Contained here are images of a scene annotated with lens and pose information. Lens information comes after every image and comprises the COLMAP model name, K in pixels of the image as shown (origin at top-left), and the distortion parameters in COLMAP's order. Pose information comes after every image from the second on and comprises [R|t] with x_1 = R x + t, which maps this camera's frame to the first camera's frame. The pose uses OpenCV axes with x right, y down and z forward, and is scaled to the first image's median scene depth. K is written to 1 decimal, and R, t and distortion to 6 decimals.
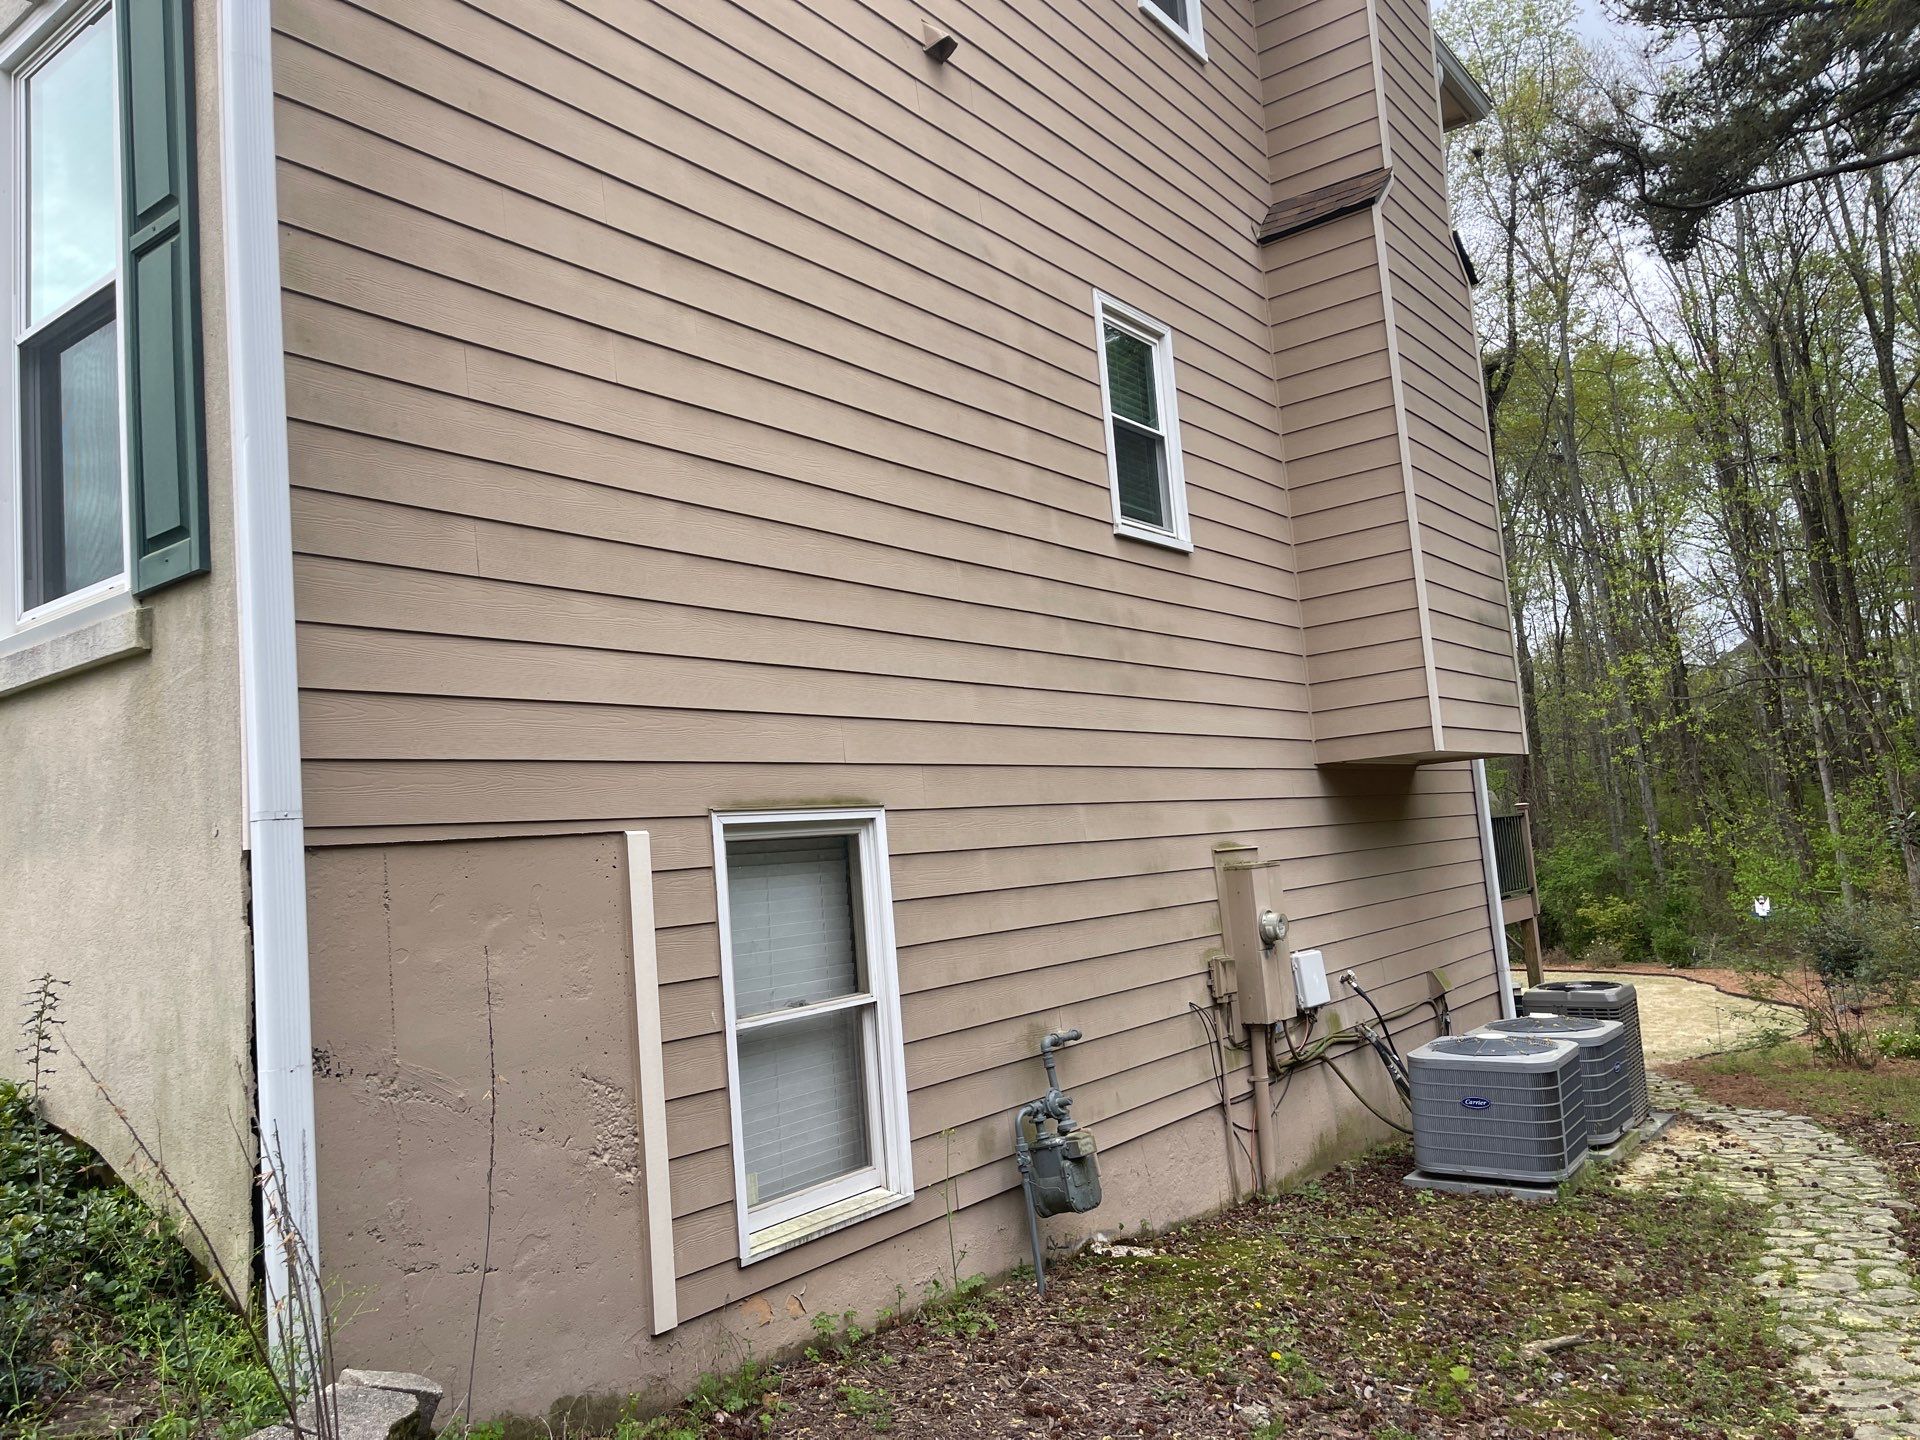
lens RADIAL K [[1440.8, 0, 960.1], [0, 1440.8, 718.8], [0, 0, 1]] dist [0.003506, 0.000195]
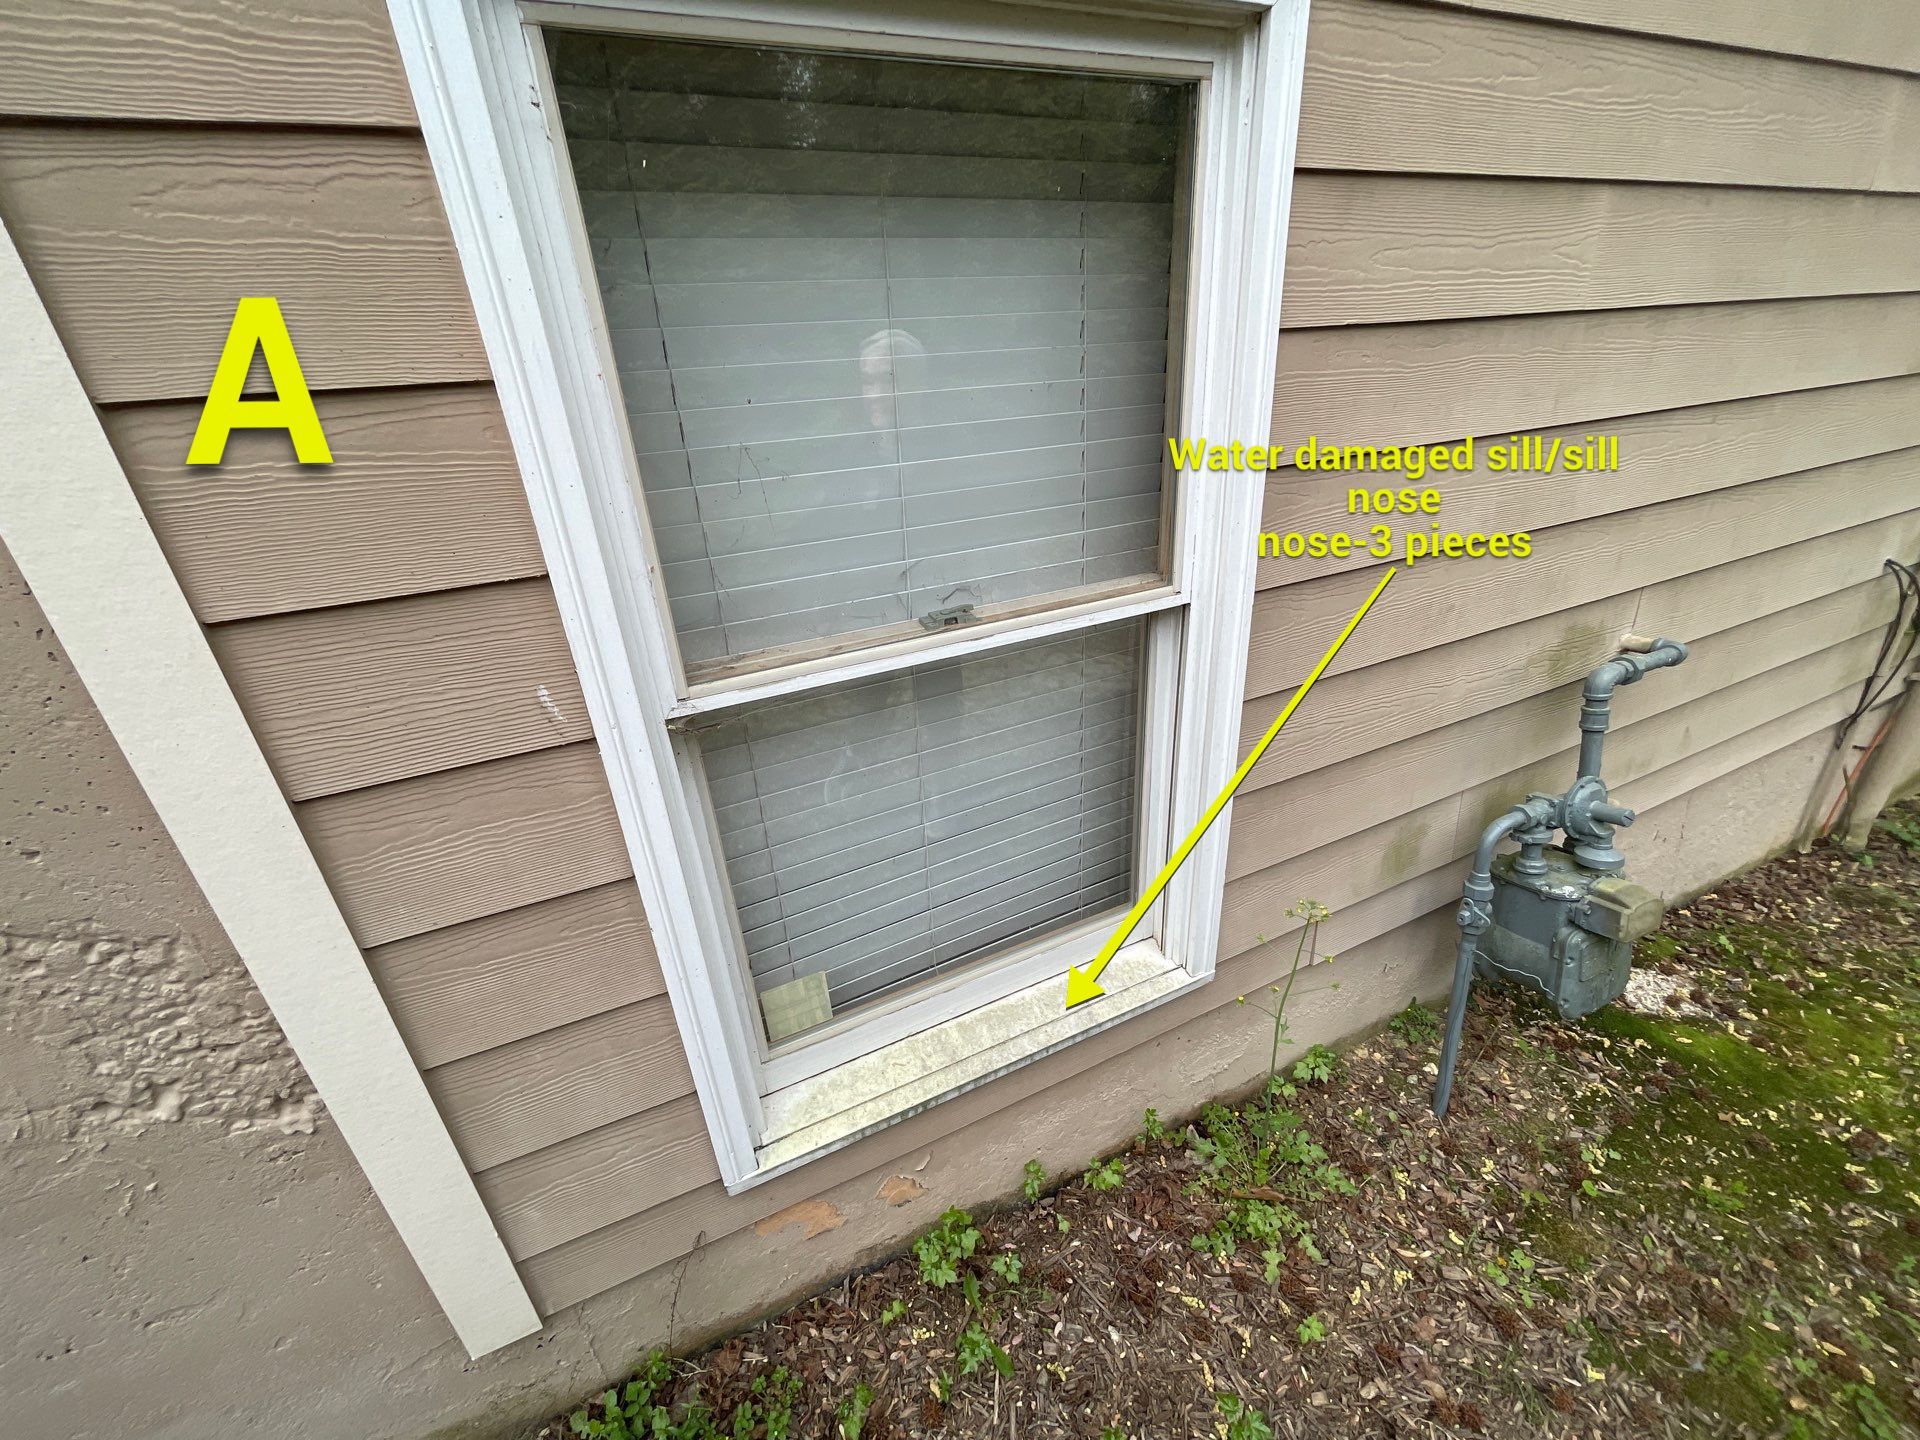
lens RADIAL K [[791.6, 0, 966.7], [0, 791.6, 713.3], [0, 0, 1]] dist [0.000186, 0.000328]
pose [[0.882890, 0.226462, -0.411364, -0.014024], [0.030283, 0.846743, 0.531139, 0.097747], [0.468602, -0.481395, 0.740723, 0.747941]]
